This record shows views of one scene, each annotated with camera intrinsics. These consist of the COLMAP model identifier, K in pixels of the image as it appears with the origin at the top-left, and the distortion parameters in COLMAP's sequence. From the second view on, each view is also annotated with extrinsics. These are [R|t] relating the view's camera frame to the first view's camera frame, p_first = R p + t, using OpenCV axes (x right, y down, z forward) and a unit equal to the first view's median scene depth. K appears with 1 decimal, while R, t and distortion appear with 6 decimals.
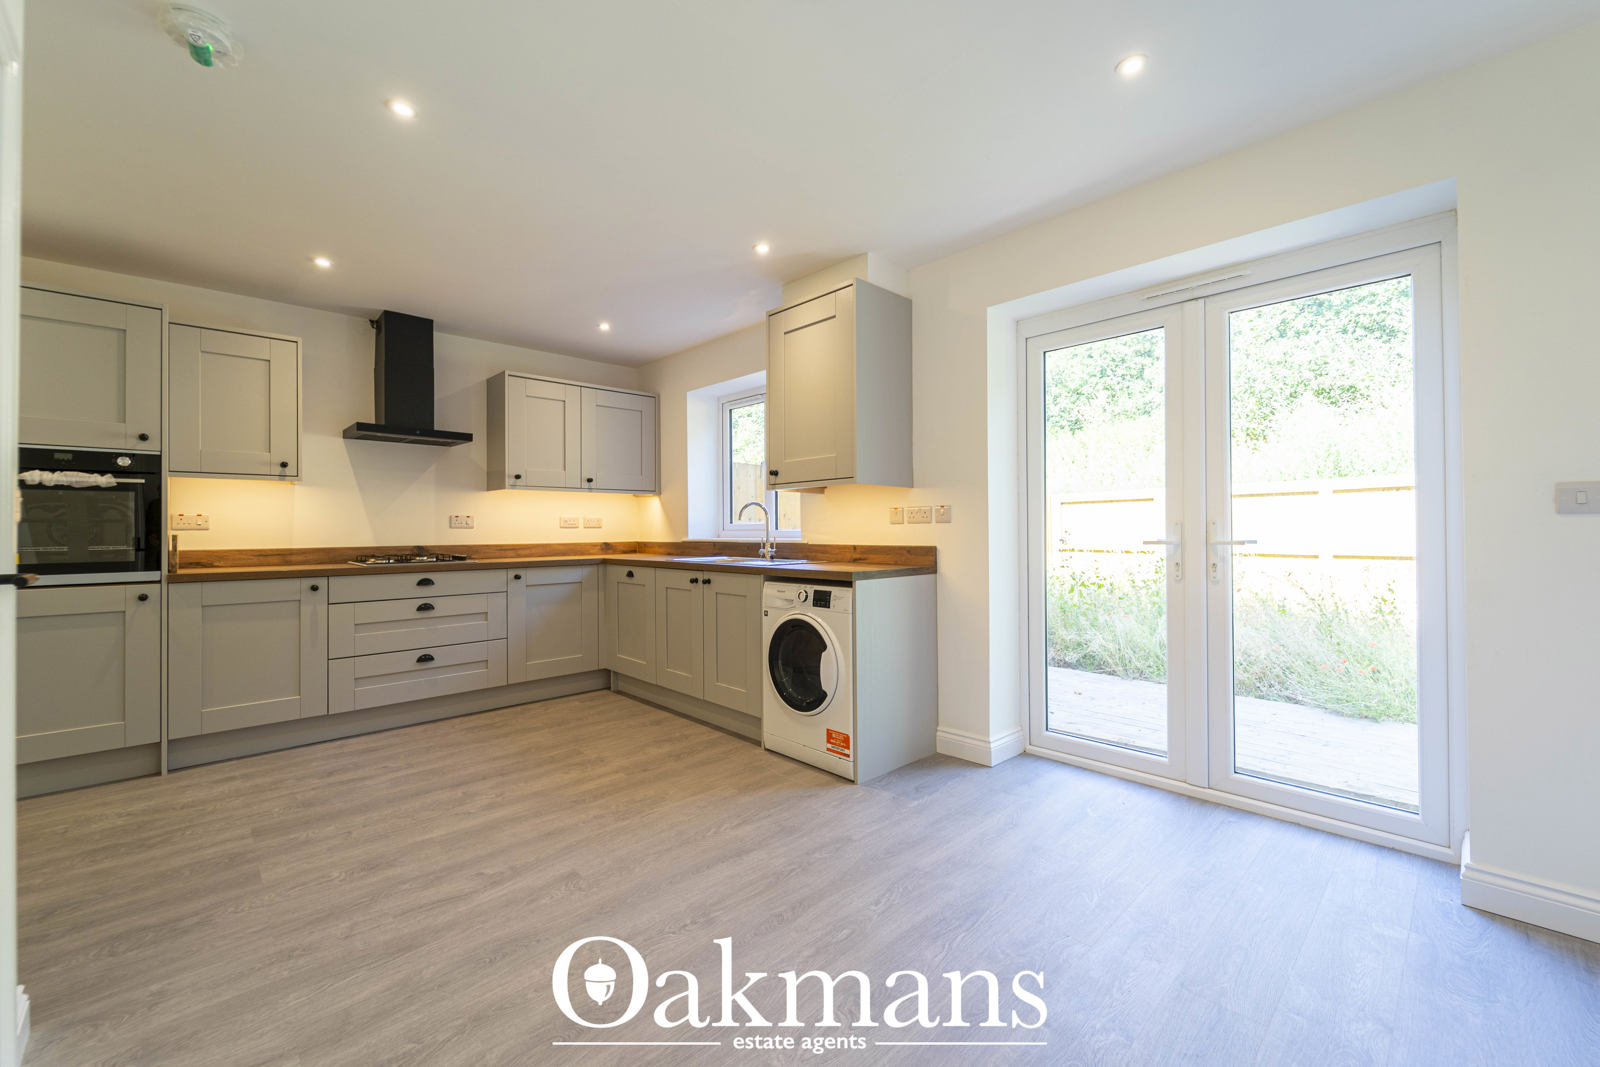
lens RADIAL K [[642.5, 0, 798.0], [0, 642.5, 525.2], [0, 0, 1]] dist [0.002926, -0.002626]
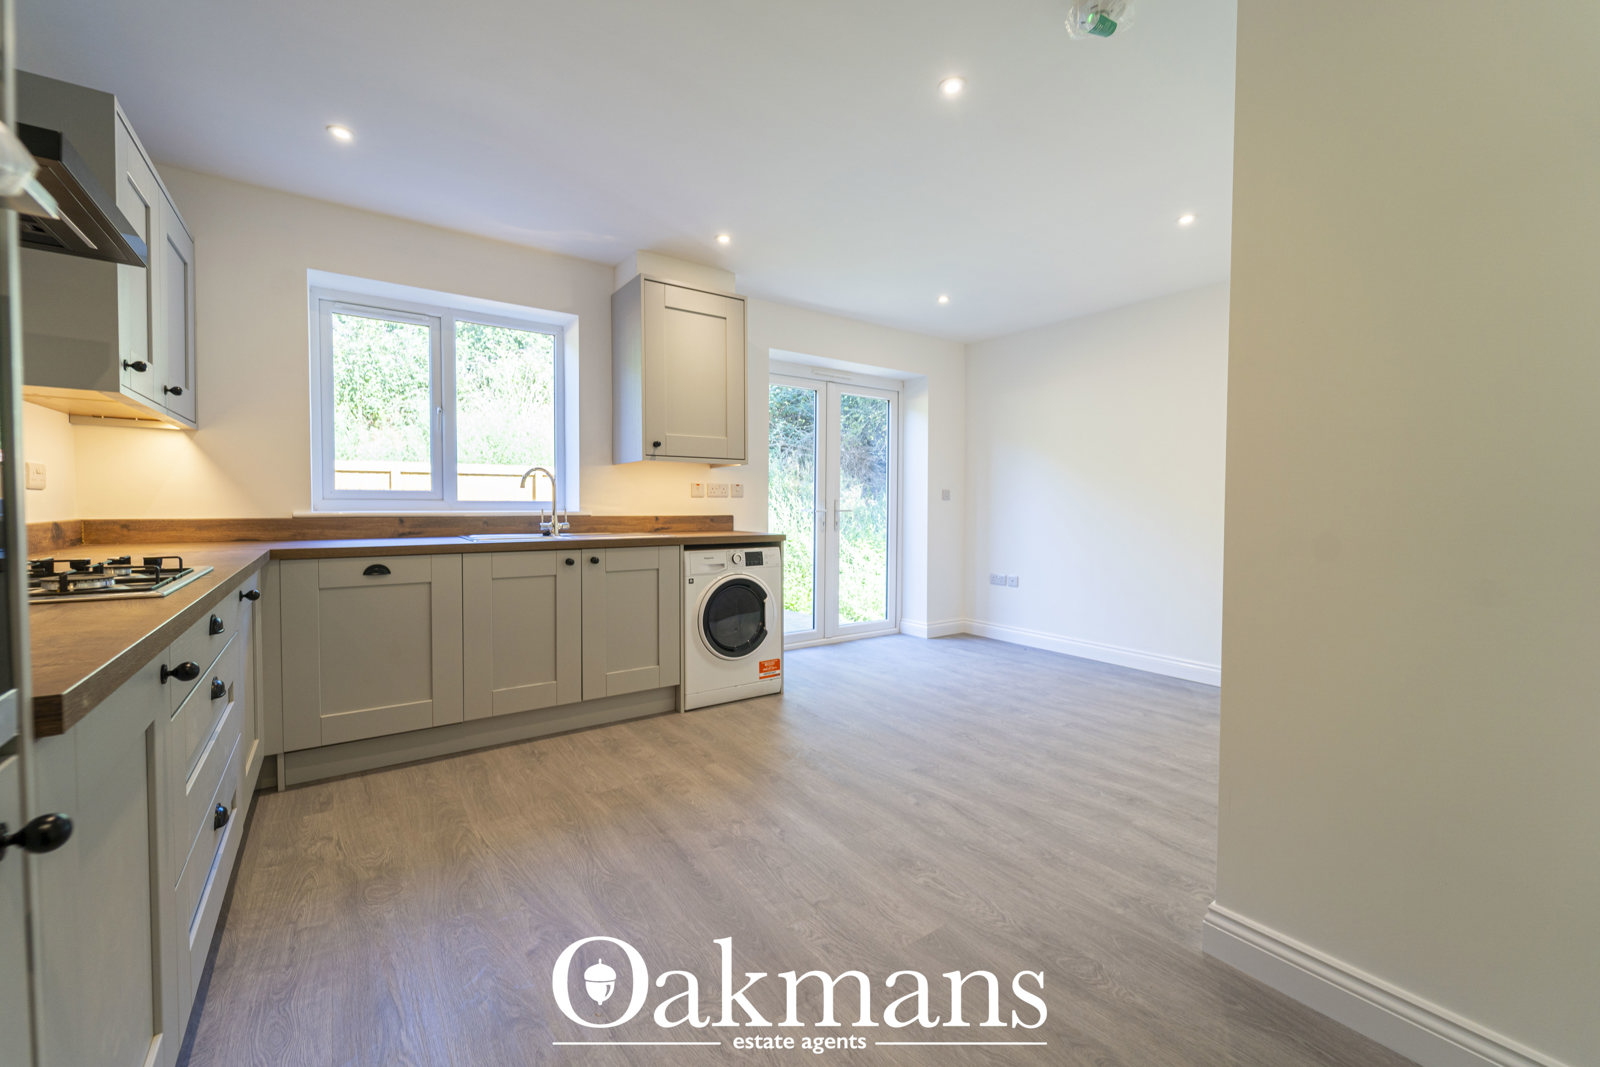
lens RADIAL K [[642.5, 0, 792.5], [0, 642.5, 525.1], [0, 0, 1]] dist [0.002926, -0.002626]
pose [[0.148035, -0.027025, 0.988613, -1.039063], [-0.013909, 0.999471, 0.029405, 0.012802], [-0.988884, -0.018104, 0.147581, 0.673826]]
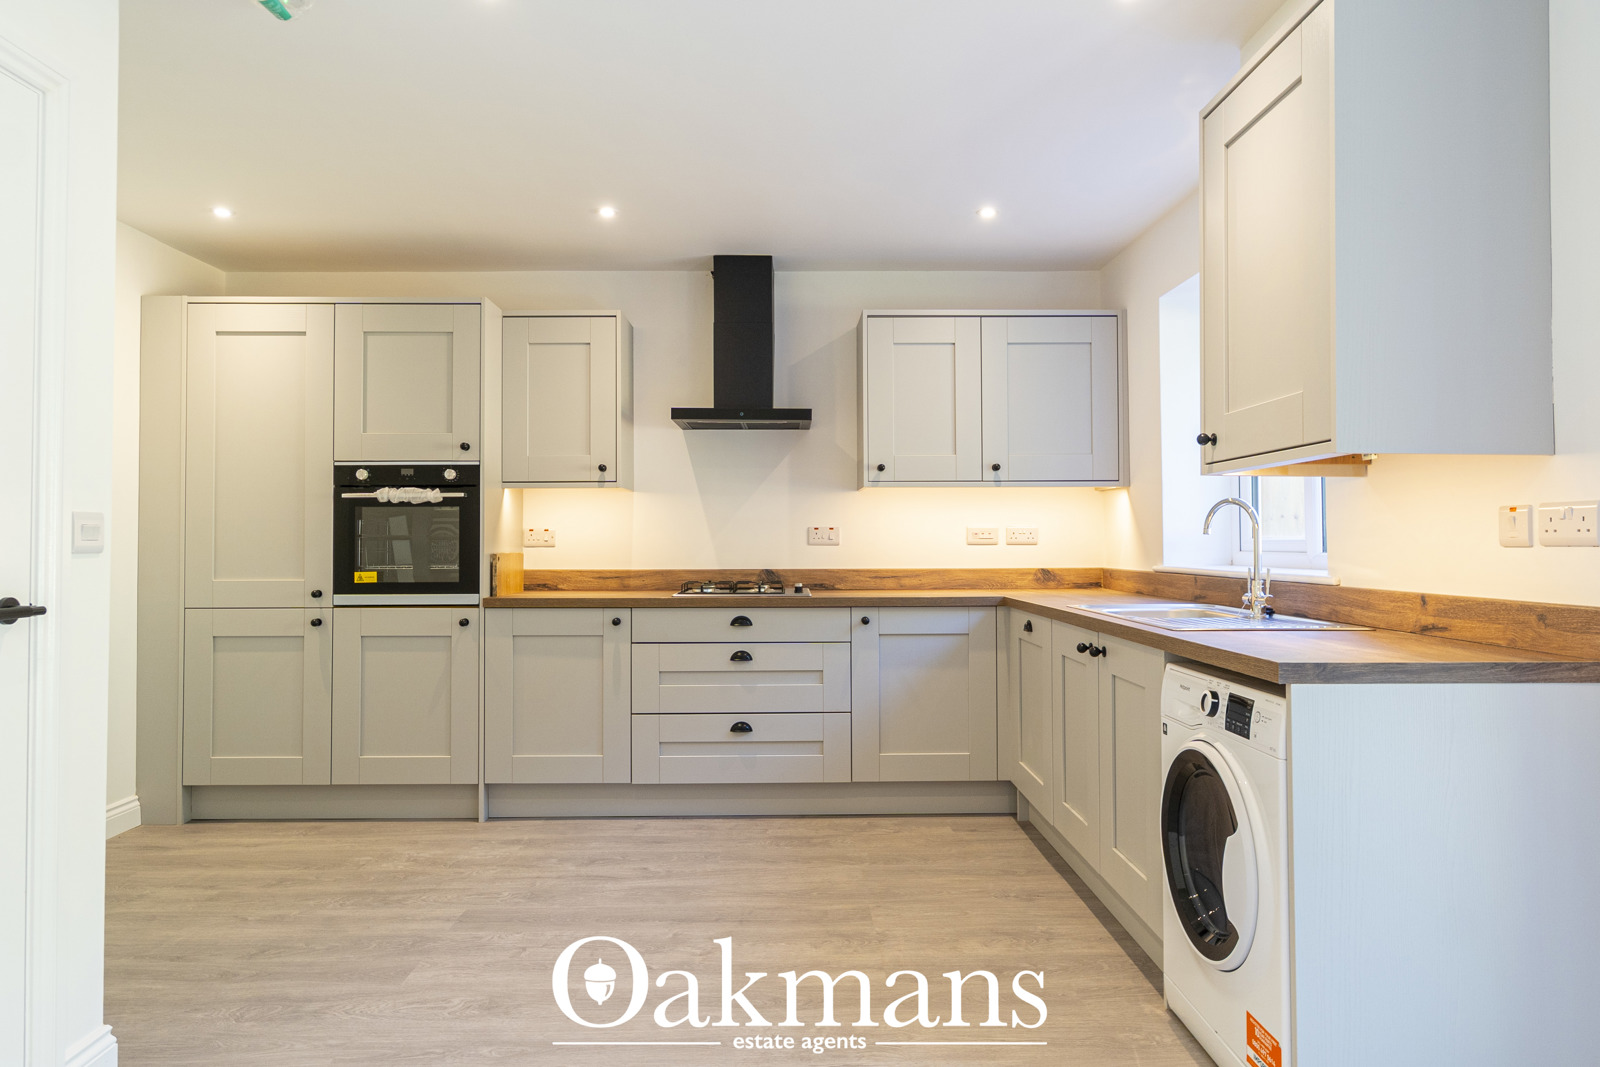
lens RADIAL K [[992.1, 0, 798.1], [0, 992.1, 522.3], [0, 0, 1]] dist [0.000234, 0.002764]
pose [[0.735089, -0.009058, -0.677910, 0.252631], [0.002550, 0.999941, -0.010595, -0.011779], [0.677966, 0.006060, 0.735068, 0.255122]]
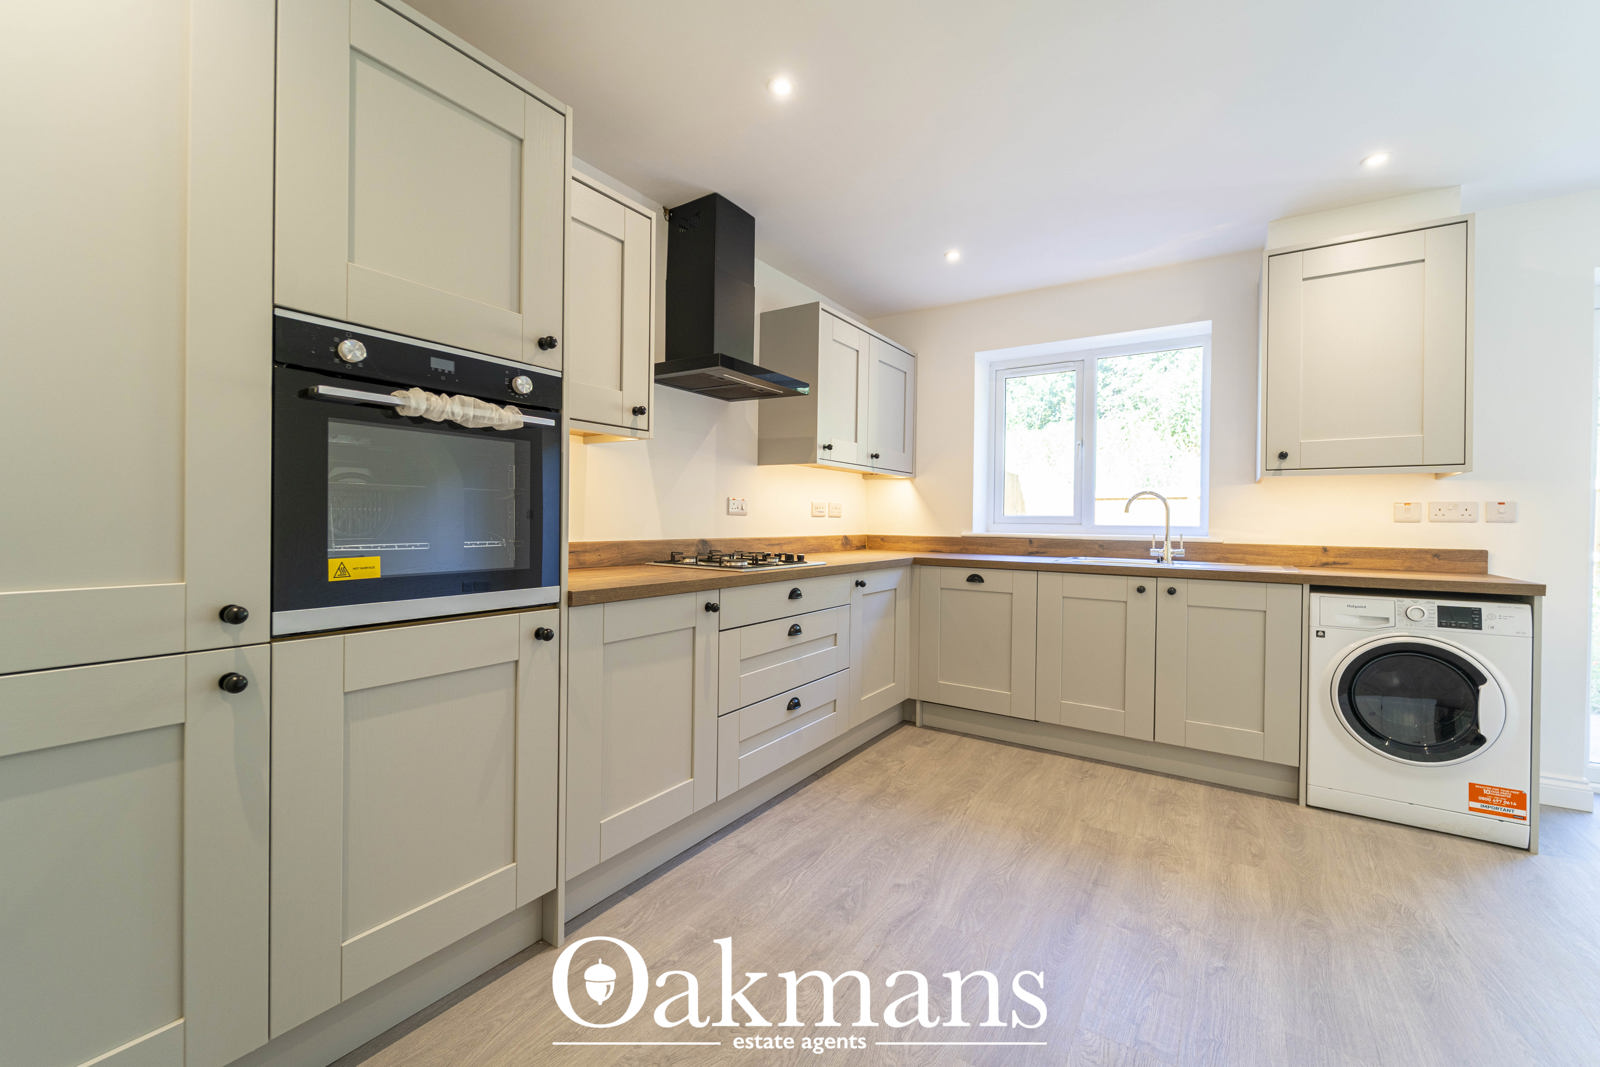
lens RADIAL K [[642.5, 0, 798.7], [0, 642.5, 525.9], [0, 0, 1]] dist [0.002926, -0.002626]
pose [[0.976469, 0.015781, 0.215080, -0.825070], [-0.019323, 0.999710, 0.014378, 0.006613], [-0.214791, -0.018196, 0.976491, 0.370088]]
